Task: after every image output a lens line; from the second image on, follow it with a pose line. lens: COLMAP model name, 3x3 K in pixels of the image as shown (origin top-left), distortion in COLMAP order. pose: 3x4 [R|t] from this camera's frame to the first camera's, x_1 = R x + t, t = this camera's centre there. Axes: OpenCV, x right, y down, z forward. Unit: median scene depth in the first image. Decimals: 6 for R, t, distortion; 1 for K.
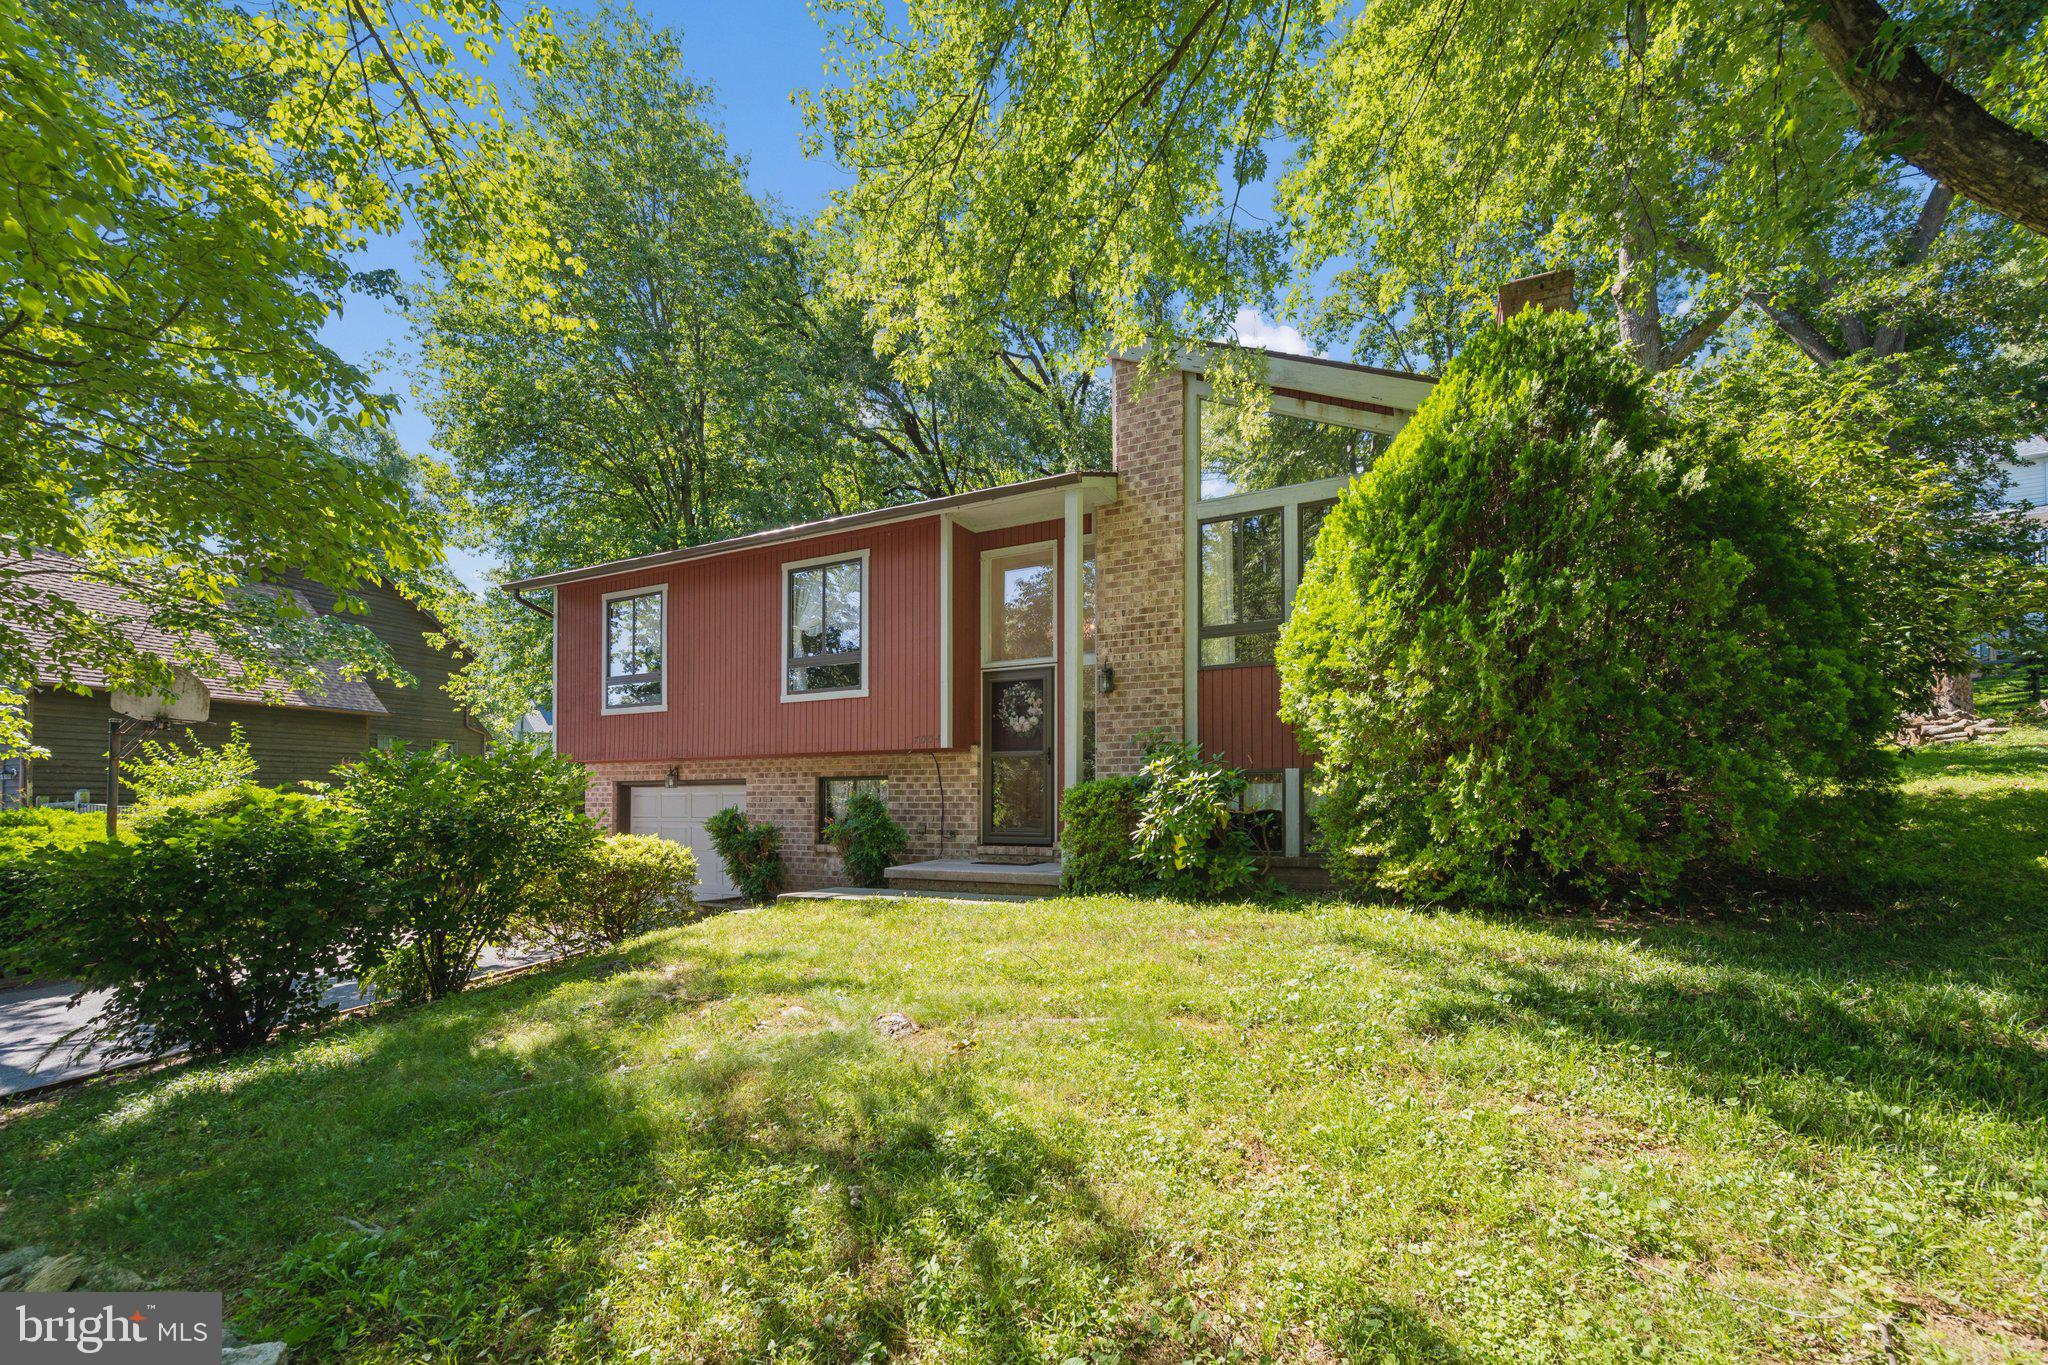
lens RADIAL K [[865.2, 0, 987.4], [0, 865.2, 791.0], [0, 0, 1]] dist [-0.001281, -0.000085]
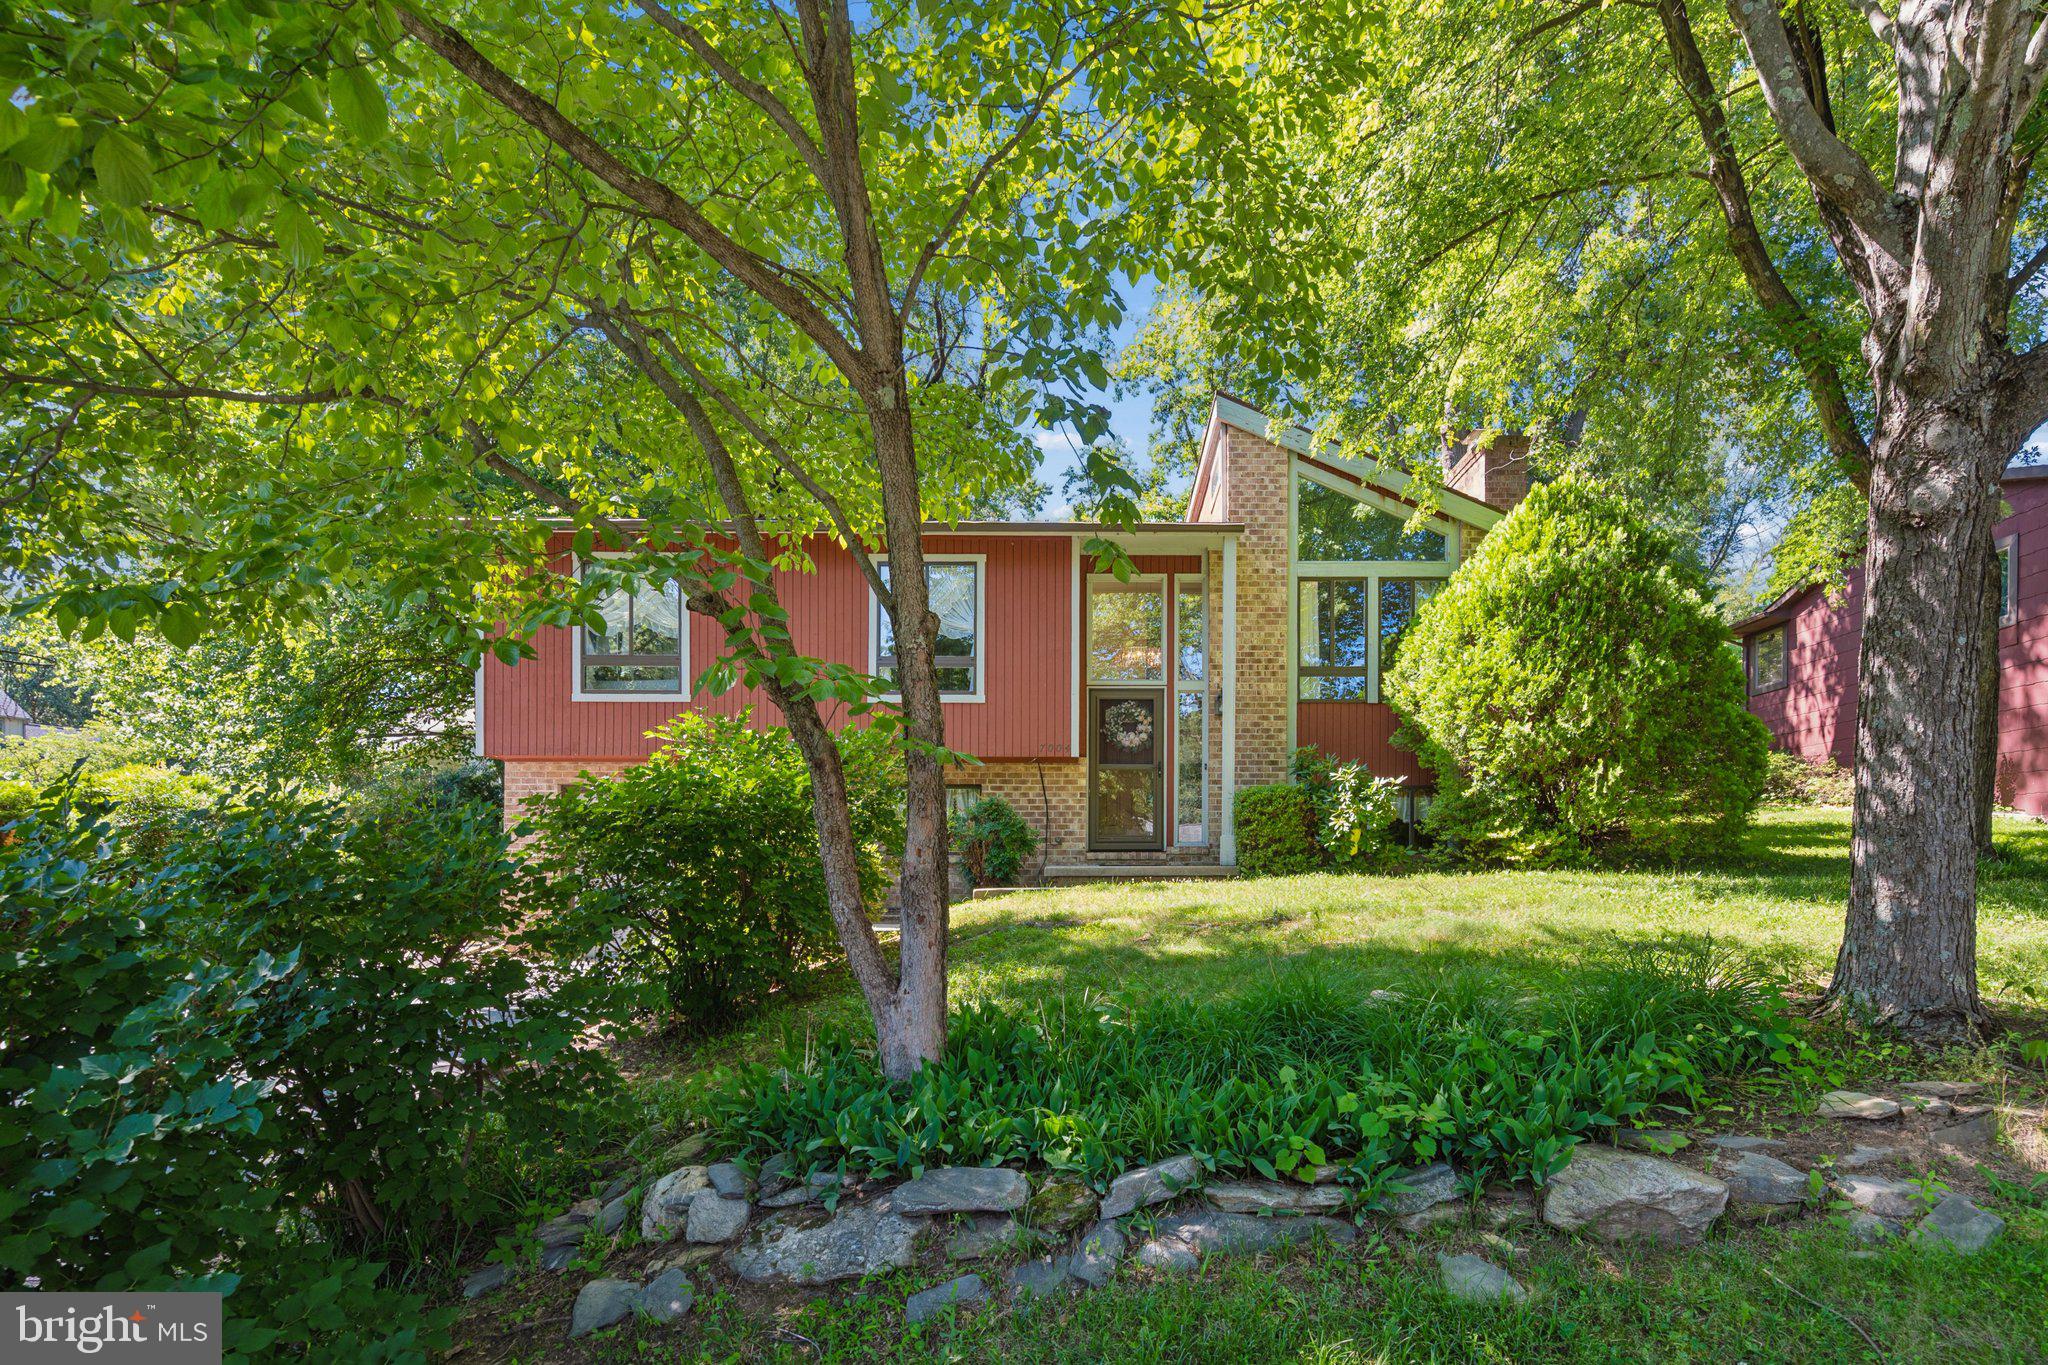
lens RADIAL K [[1061.3, 0, 1063.5], [0, 1061.3, 879.0], [0, 0, 1]] dist [0.001721, 0.000031]
pose [[0.879661, 0.001522, 0.475598, -0.684913], [-0.009615, 0.999847, 0.014584, 0.081229], [-0.475504, -0.017402, 0.879542, -0.137861]]
